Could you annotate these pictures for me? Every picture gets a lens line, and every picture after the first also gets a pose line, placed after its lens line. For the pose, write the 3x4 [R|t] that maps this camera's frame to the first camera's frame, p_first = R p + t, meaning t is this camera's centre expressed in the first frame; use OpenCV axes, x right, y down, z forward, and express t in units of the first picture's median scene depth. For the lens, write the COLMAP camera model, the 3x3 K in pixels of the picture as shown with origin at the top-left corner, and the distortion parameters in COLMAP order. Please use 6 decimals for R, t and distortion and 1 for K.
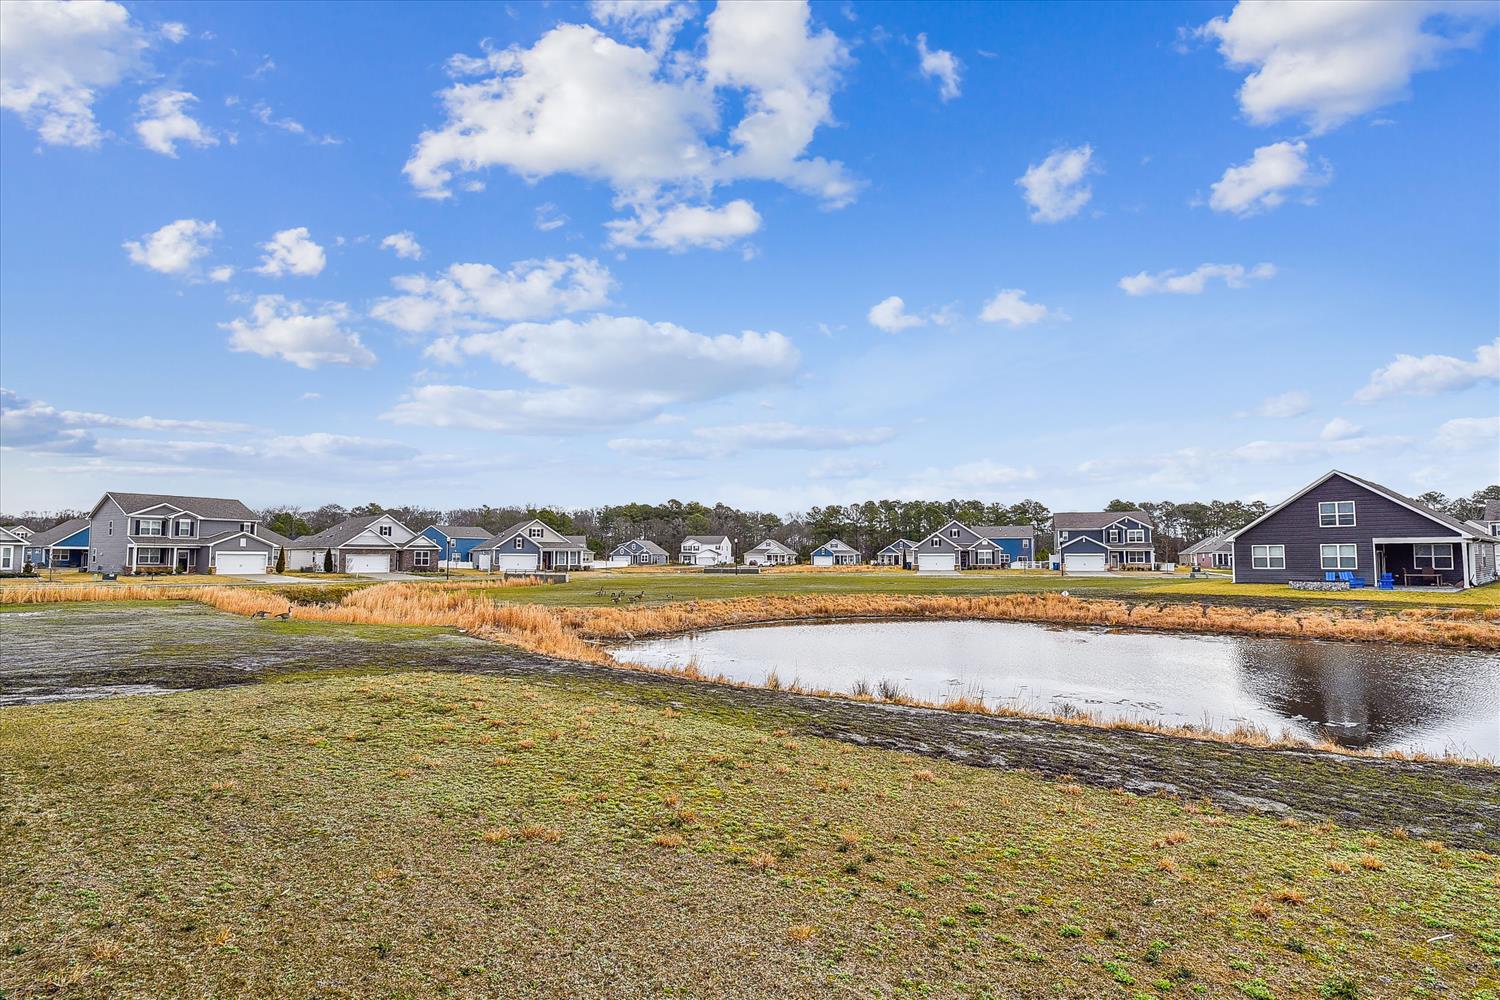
lens RADIAL K [[758.9, 0, 750.0], [0, 758.9, 500.0], [0, 0, 1]] dist [-0.025724, -0.002028]
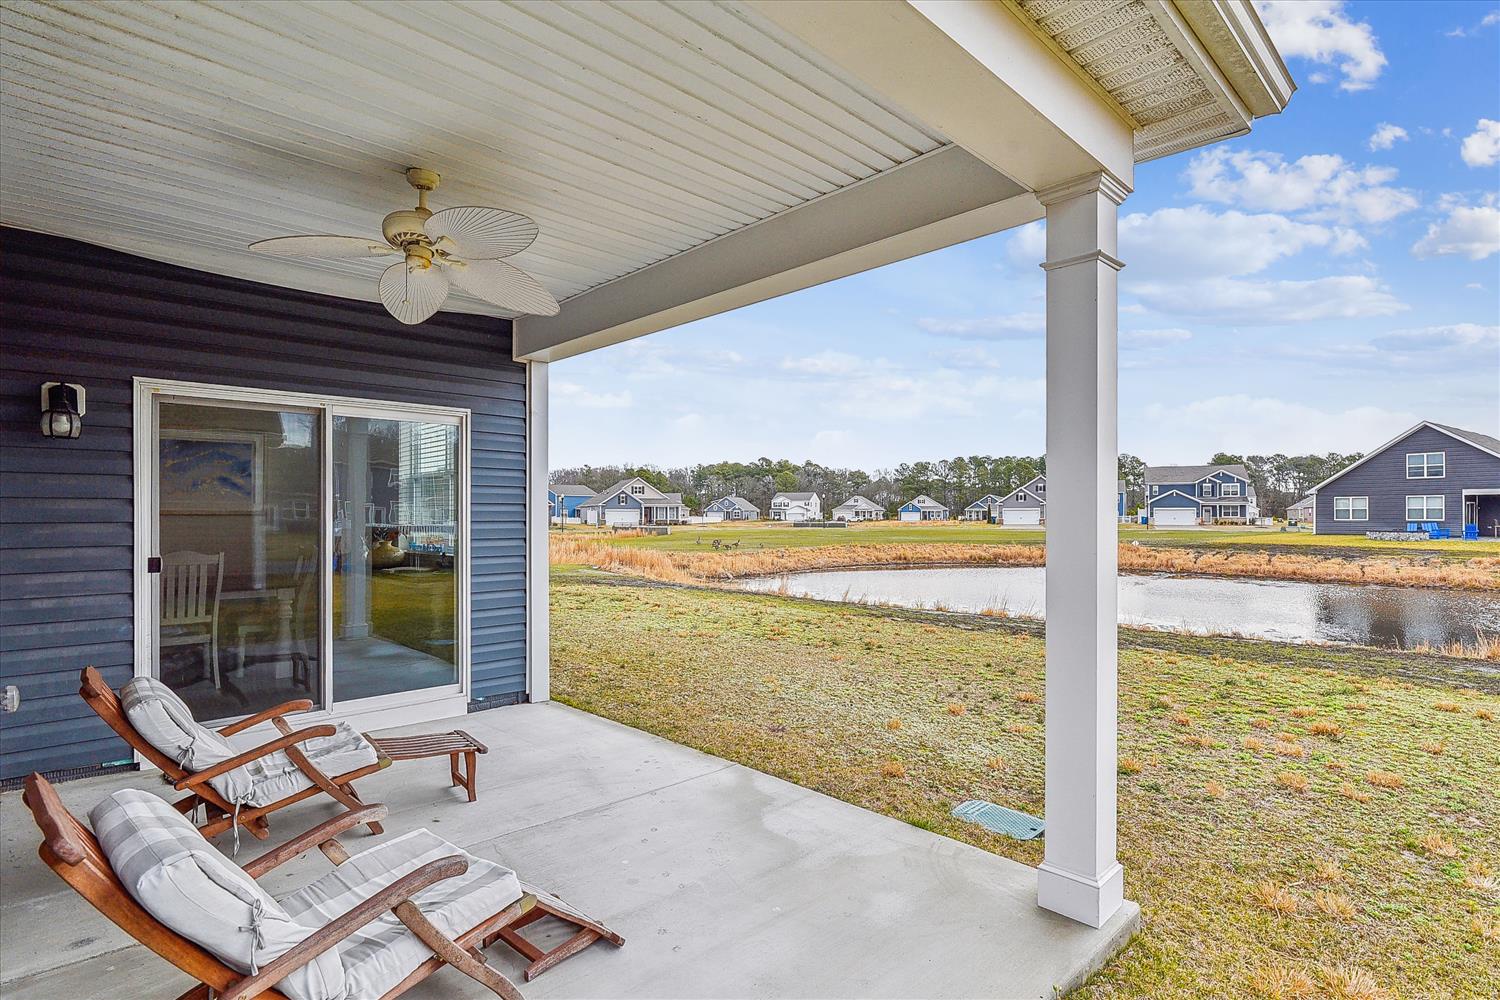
lens RADIAL K [[746.5, 0, 752.6], [0, 746.5, 527.7], [0, 0, 1]] dist [-0.005360, -0.001284]
pose [[0.993348, 0.000044, -0.115148, 0.002437], [0.010695, 0.995642, 0.092643, 0.000075], [0.114650, -0.093258, 0.989019, -0.037026]]
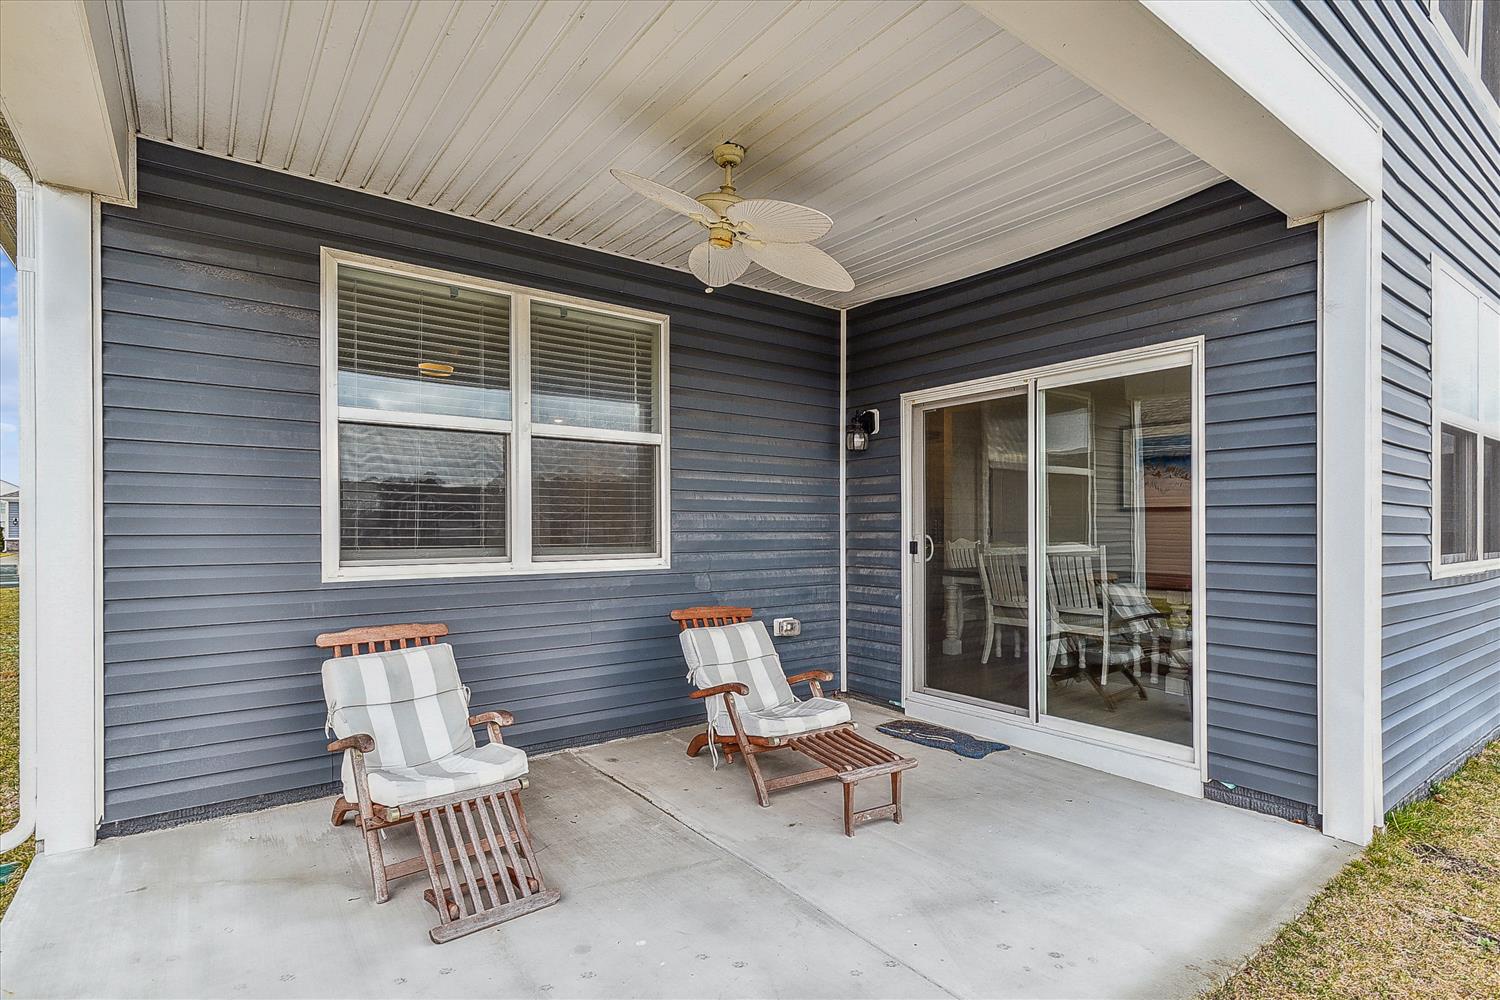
lens RADIAL K [[746.5, 0, 752.6], [0, 746.5, 527.7], [0, 0, 1]] dist [-0.005360, -0.001284]
pose [[-0.236190, -0.004392, -0.971697, 0.226214], [0.075320, 0.996898, -0.022814, 0.079850], [0.968783, -0.078577, -0.235126, 0.632508]]
